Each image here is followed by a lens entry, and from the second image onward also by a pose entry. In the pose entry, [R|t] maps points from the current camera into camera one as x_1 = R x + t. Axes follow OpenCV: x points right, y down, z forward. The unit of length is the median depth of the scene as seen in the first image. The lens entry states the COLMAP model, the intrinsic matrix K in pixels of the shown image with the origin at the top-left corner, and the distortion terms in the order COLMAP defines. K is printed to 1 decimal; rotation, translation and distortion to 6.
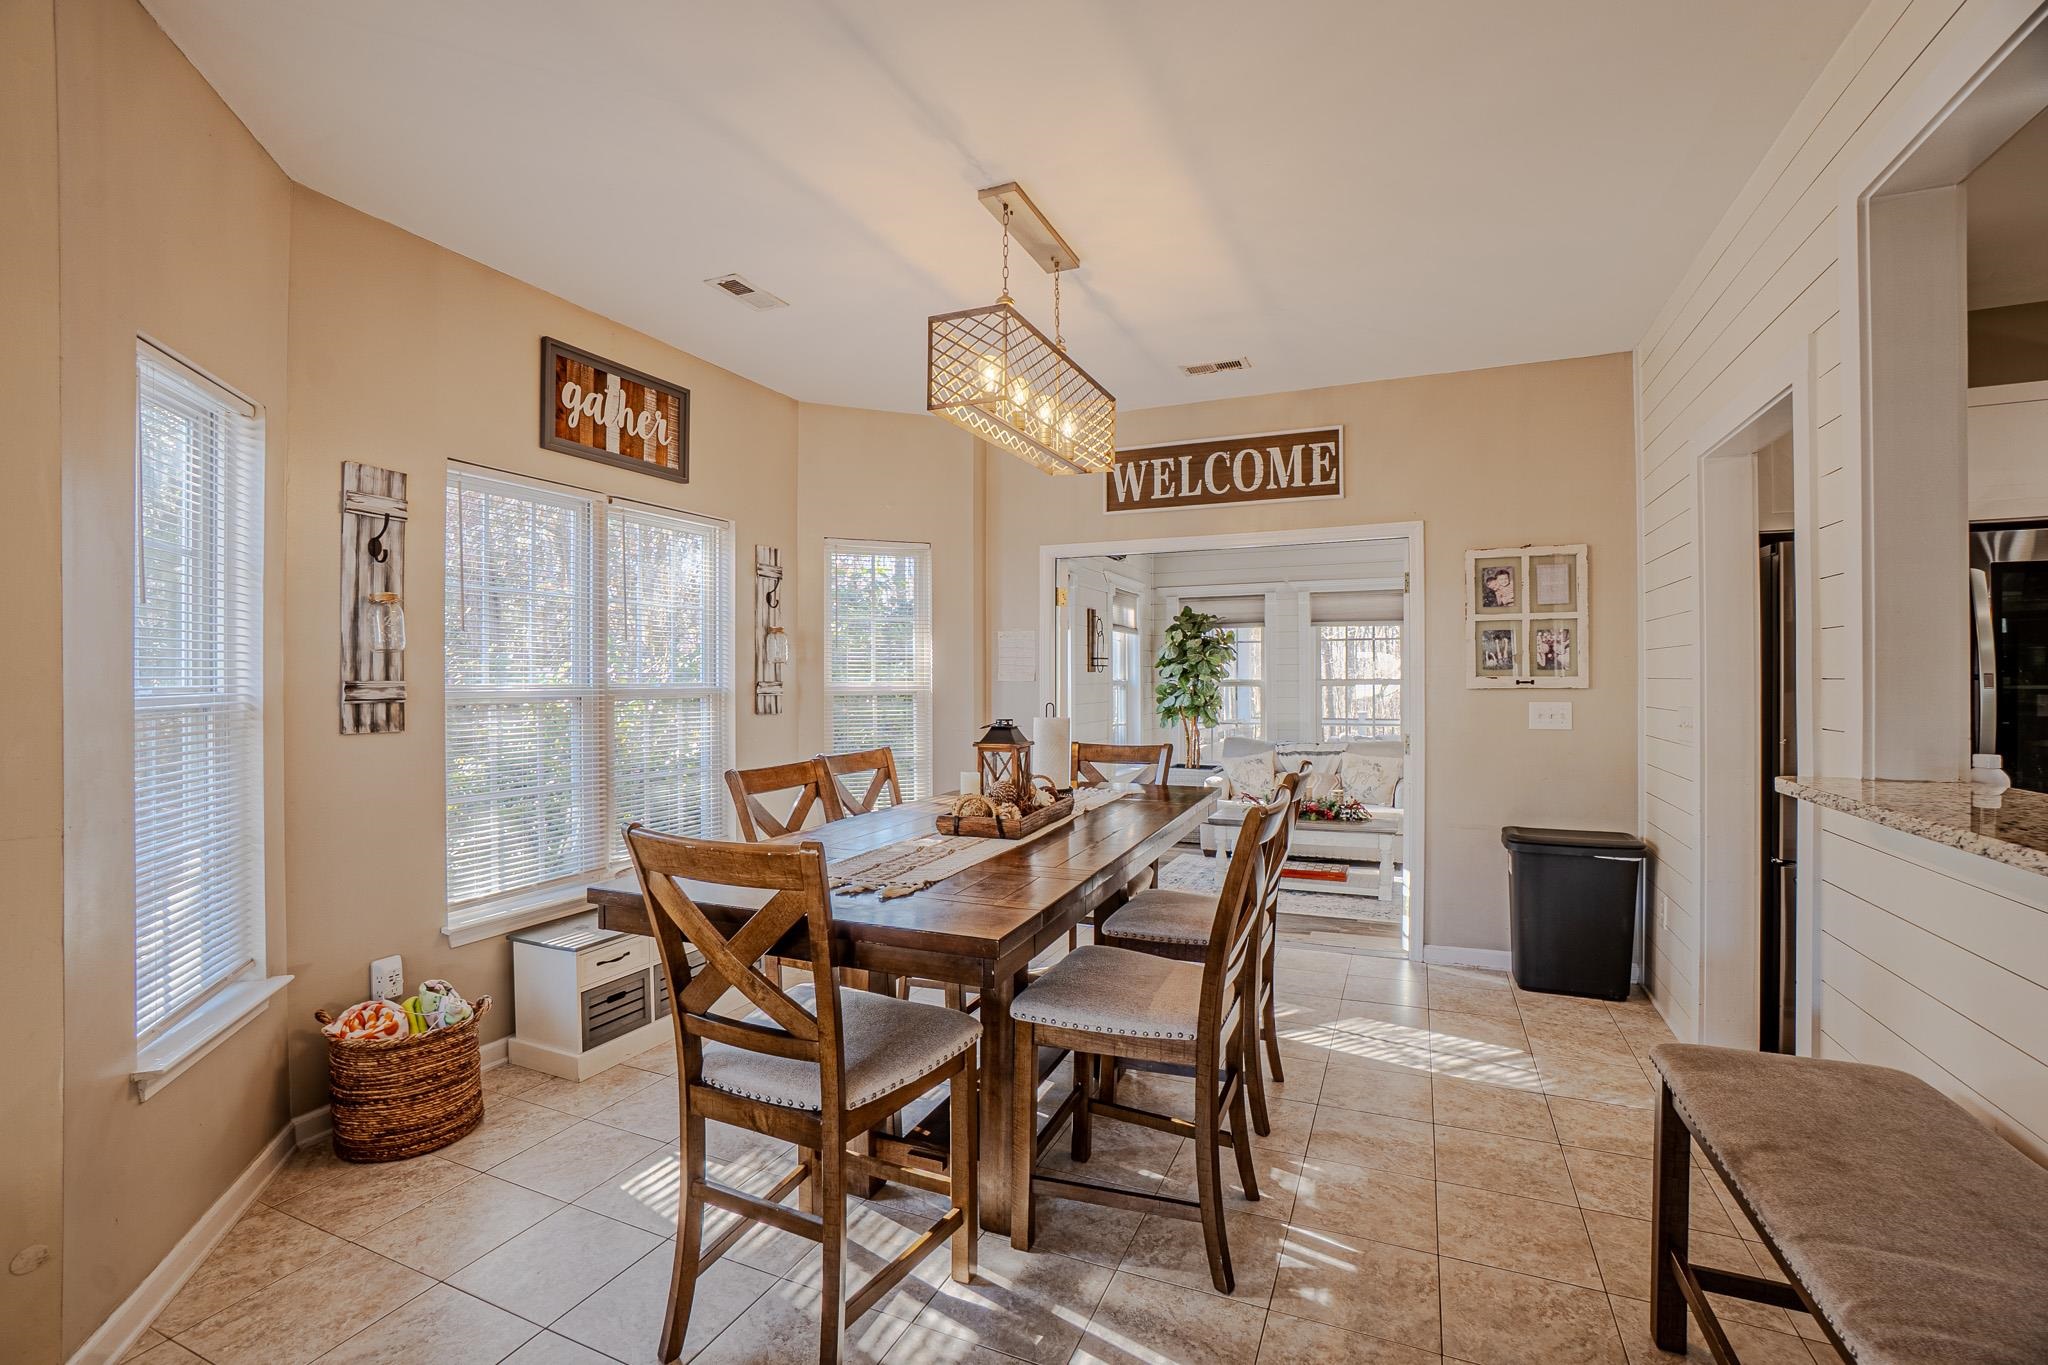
lens RADIAL K [[903.9, 0, 1015.4], [0, 903.9, 685.6], [0, 0, 1]] dist [-0.056902, 0.016597]
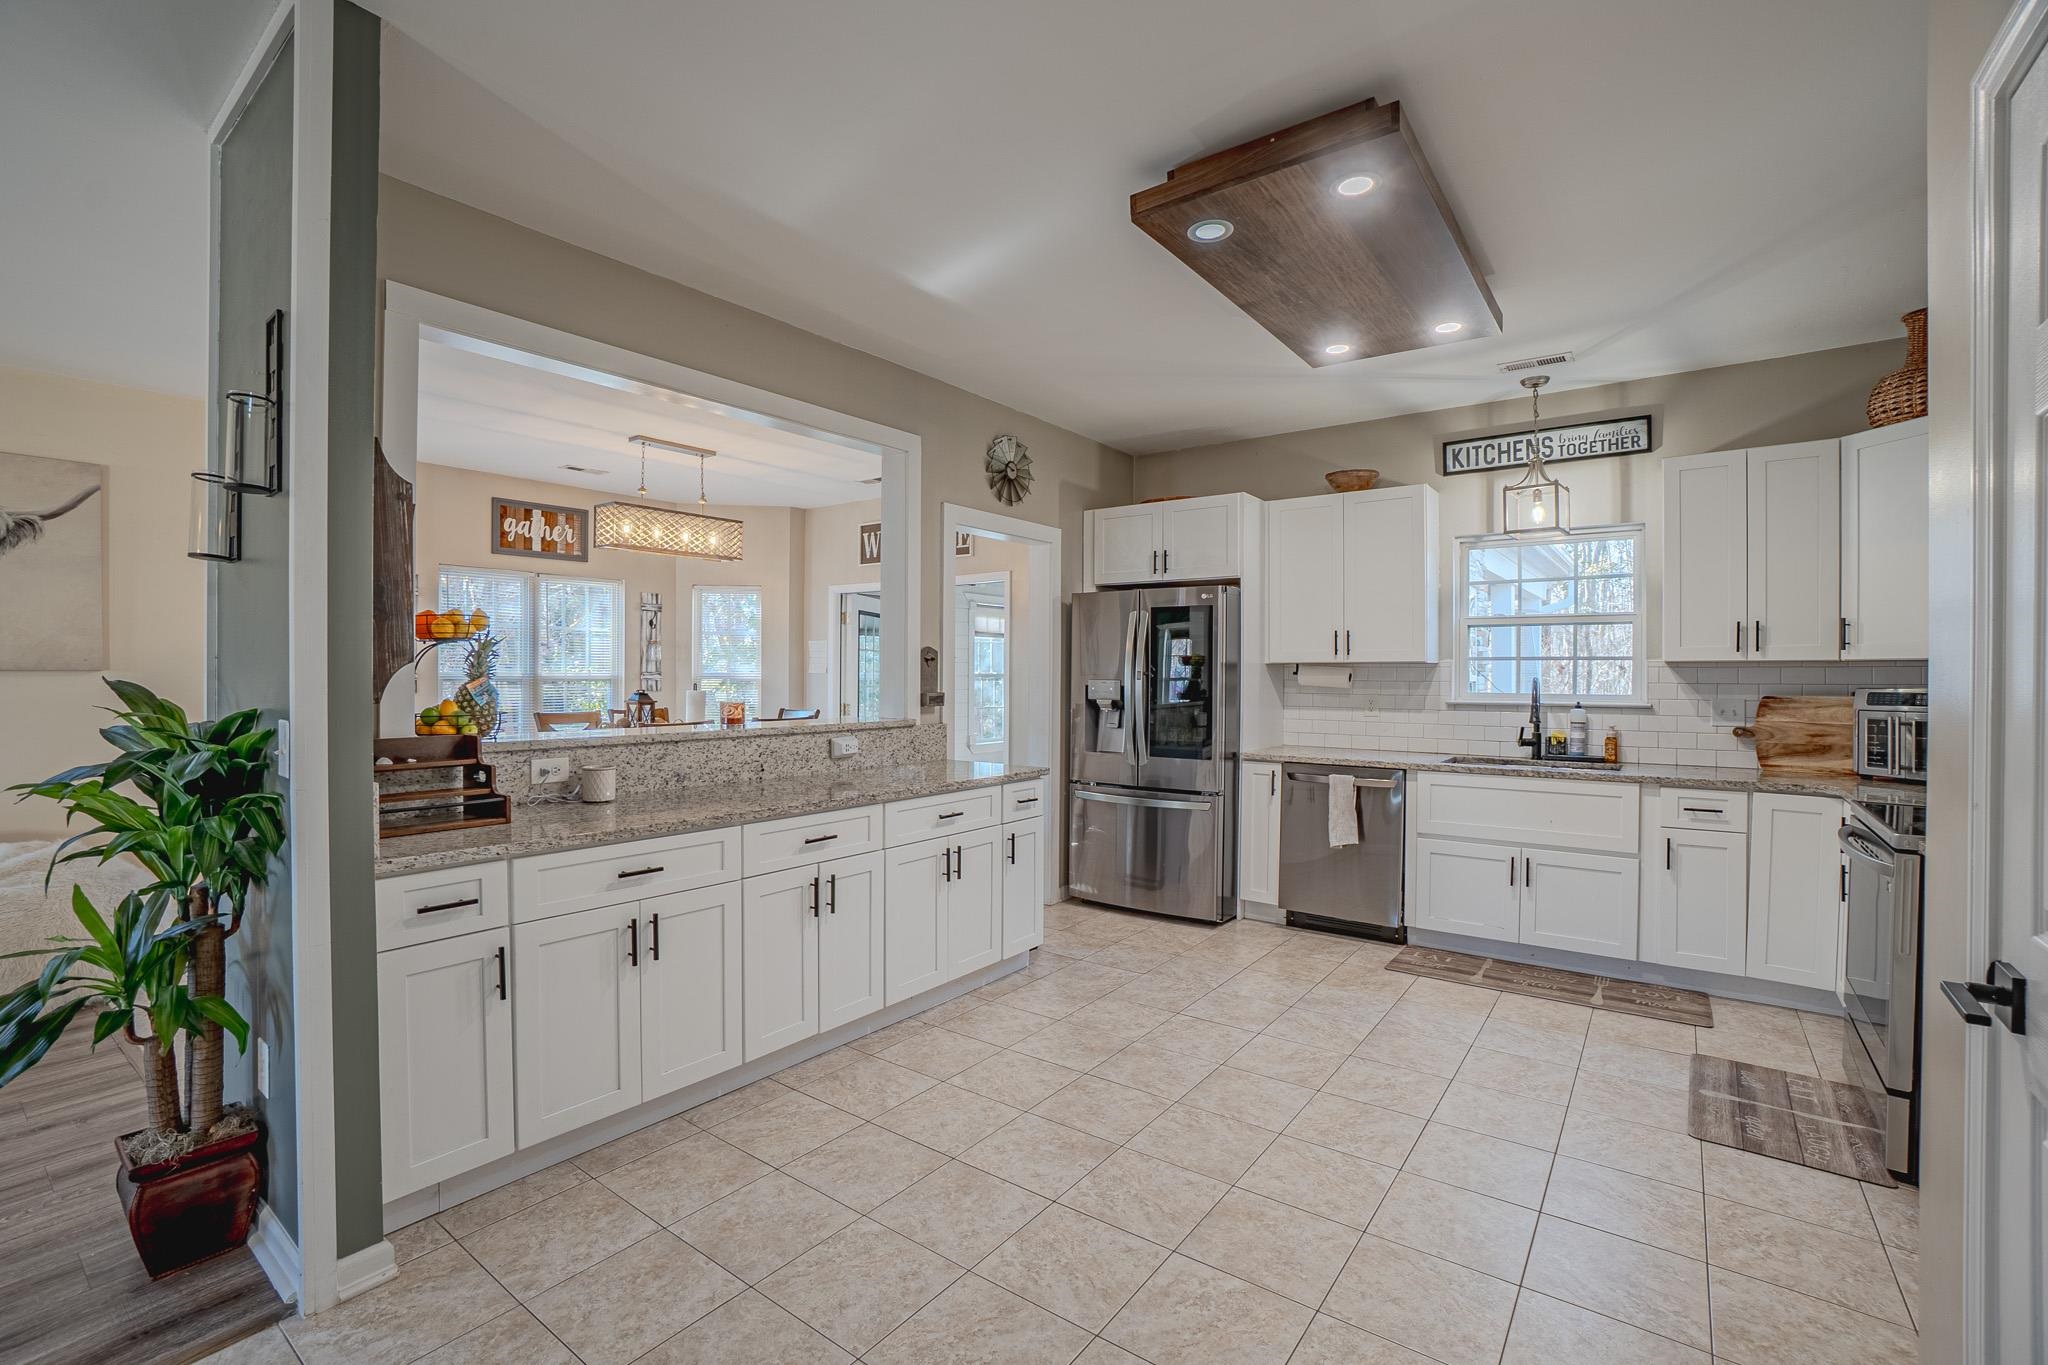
lens RADIAL K [[903.9, 0, 1017.2], [0, 903.9, 679.6], [0, 0, 1]] dist [-0.056902, 0.016597]
pose [[0.974751, 0.008318, -0.223138, 0.782137], [-0.008180, 0.999965, 0.001545, 0.001256], [0.223143, 0.000320, 0.974786, -0.498668]]
